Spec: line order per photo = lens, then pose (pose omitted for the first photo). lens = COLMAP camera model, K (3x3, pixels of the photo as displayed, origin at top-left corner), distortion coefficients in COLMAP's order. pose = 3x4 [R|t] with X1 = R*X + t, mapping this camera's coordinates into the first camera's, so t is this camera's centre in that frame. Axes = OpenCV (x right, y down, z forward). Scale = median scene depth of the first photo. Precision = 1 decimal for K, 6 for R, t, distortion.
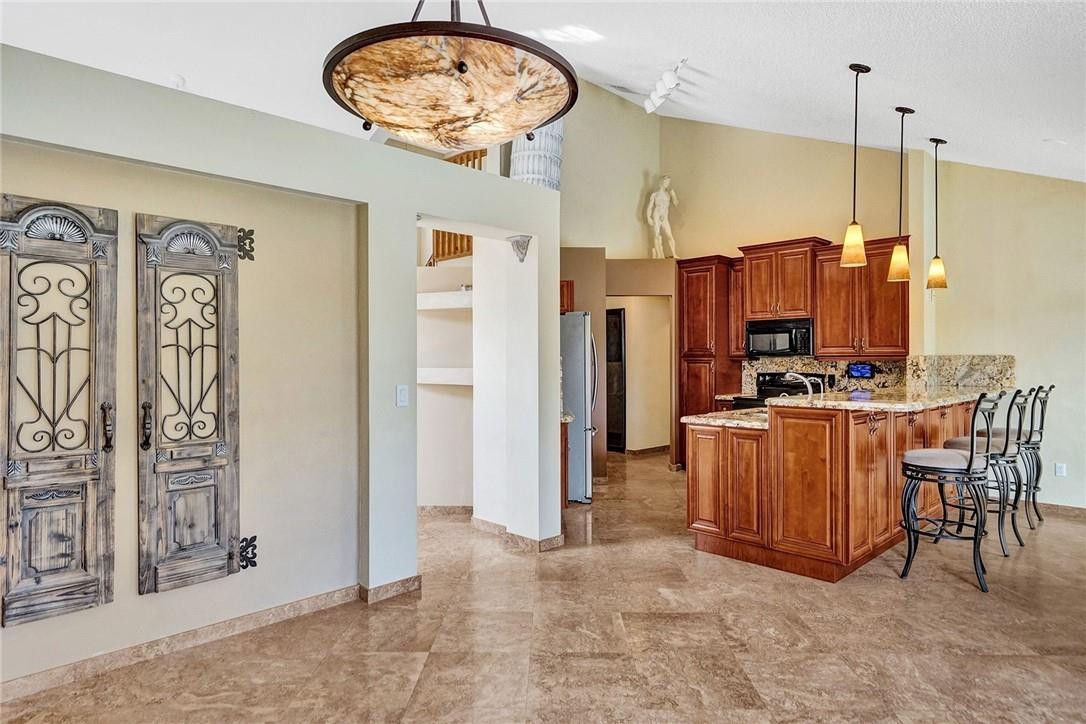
lens RADIAL K [[641.9, 0, 535.9], [0, 641.9, 358.0], [0, 0, 1]] dist [0.009170, -0.004709]
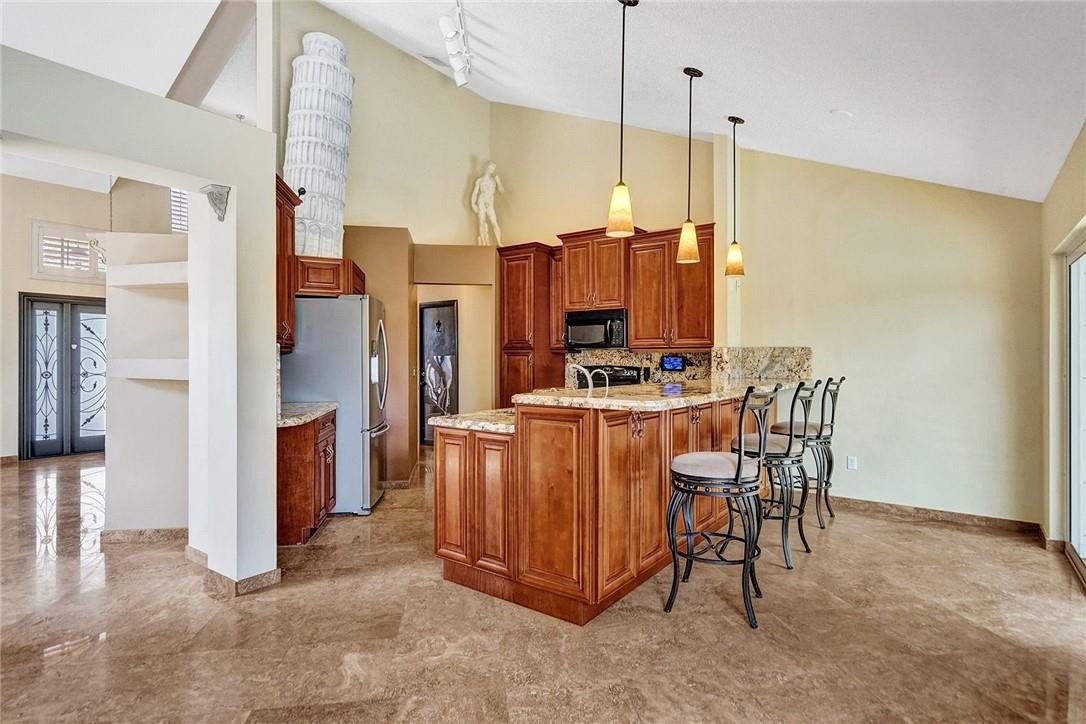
lens RADIAL K [[563.8, 0, 544.5], [0, 563.8, 356.6], [0, 0, 1]] dist [0.006970, 0.000491]
pose [[0.987680, 0.001347, 0.156479, 0.233547], [-0.001681, 0.999997, 0.001997, 0.011001], [-0.156476, -0.002235, 0.987679, 0.240150]]
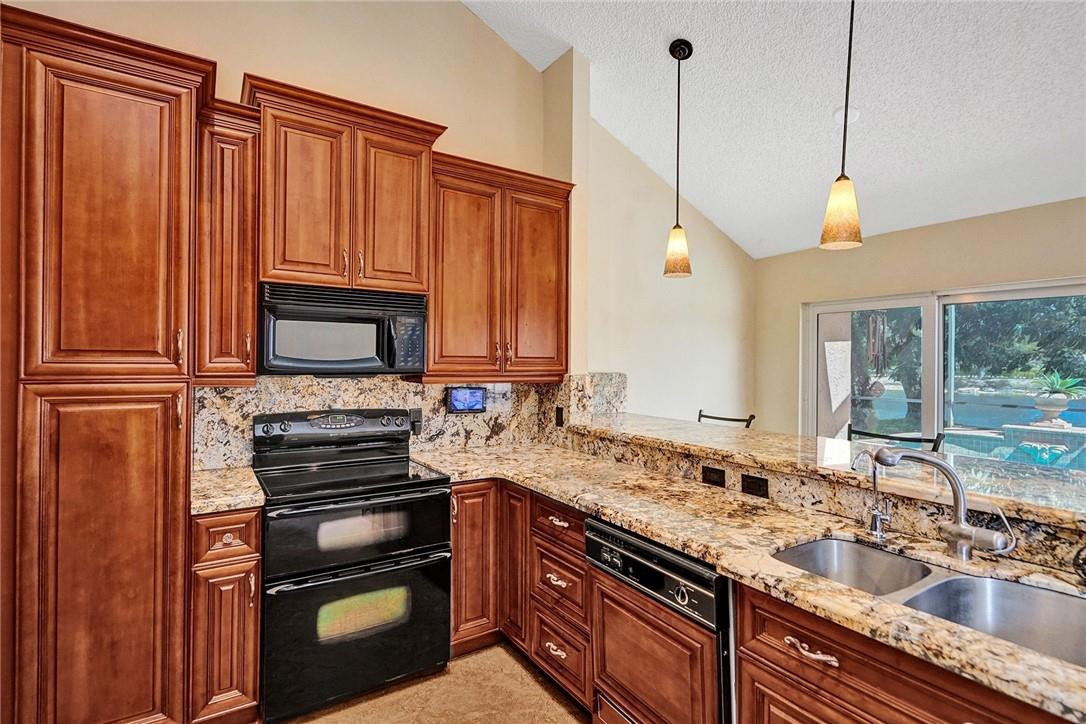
lens RADIAL K [[521.2, 0, 542.2], [0, 521.2, 359.3], [0, 0, 1]] dist [0.004337, -0.001568]
pose [[0.209636, 0.006308, 0.977759, 0.091336], [-0.016305, 0.999863, -0.002955, -0.020279], [-0.977644, -0.015323, 0.209710, 1.102242]]
